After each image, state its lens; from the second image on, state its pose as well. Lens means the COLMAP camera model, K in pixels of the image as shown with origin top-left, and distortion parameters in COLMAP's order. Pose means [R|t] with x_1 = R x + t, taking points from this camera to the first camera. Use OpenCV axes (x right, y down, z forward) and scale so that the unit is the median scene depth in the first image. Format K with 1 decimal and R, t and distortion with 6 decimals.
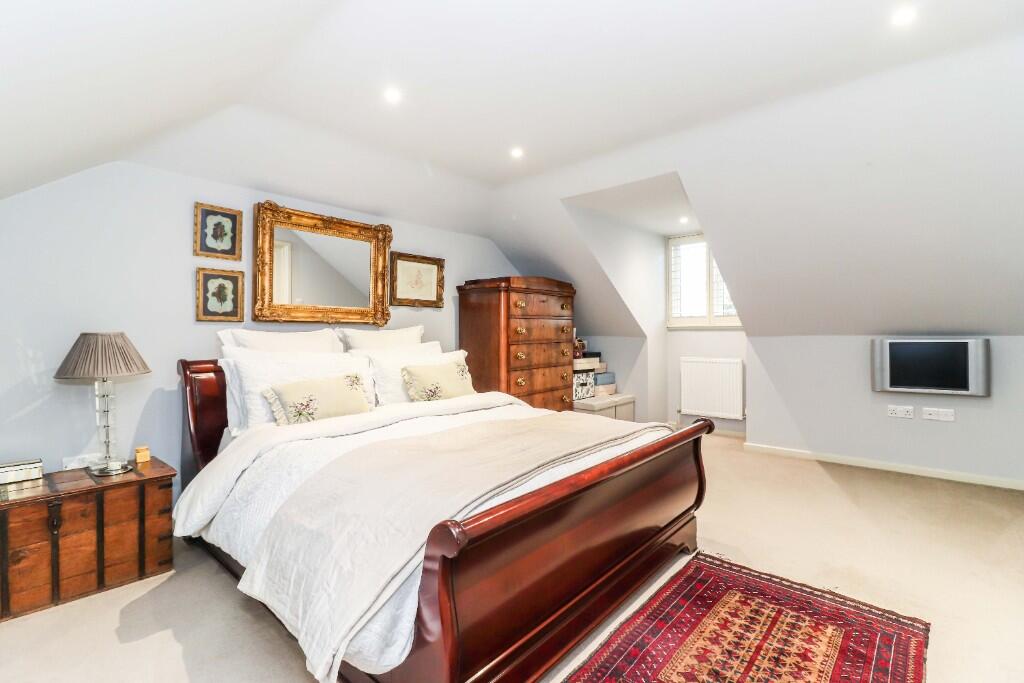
lens RADIAL K [[475.0, 0, 511.0], [0, 475.0, 333.3], [0, 0, 1]] dist [0.015825, -0.001132]
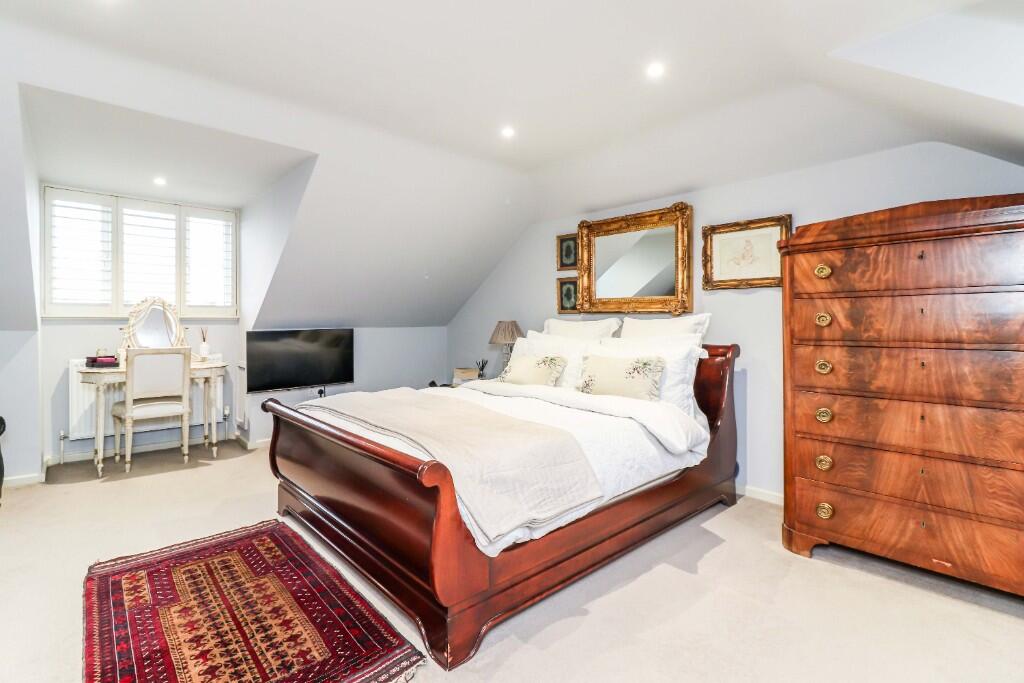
lens RADIAL K [[475.0, 0, 495.8], [0, 475.0, 320.5], [0, 0, 1]] dist [0.015825, -0.001132]
pose [[-0.126509, 0.003757, -0.991958, 0.849301], [-0.002703, 0.999988, 0.004133, -0.008863], [0.991962, 0.003204, -0.126498, 0.966605]]
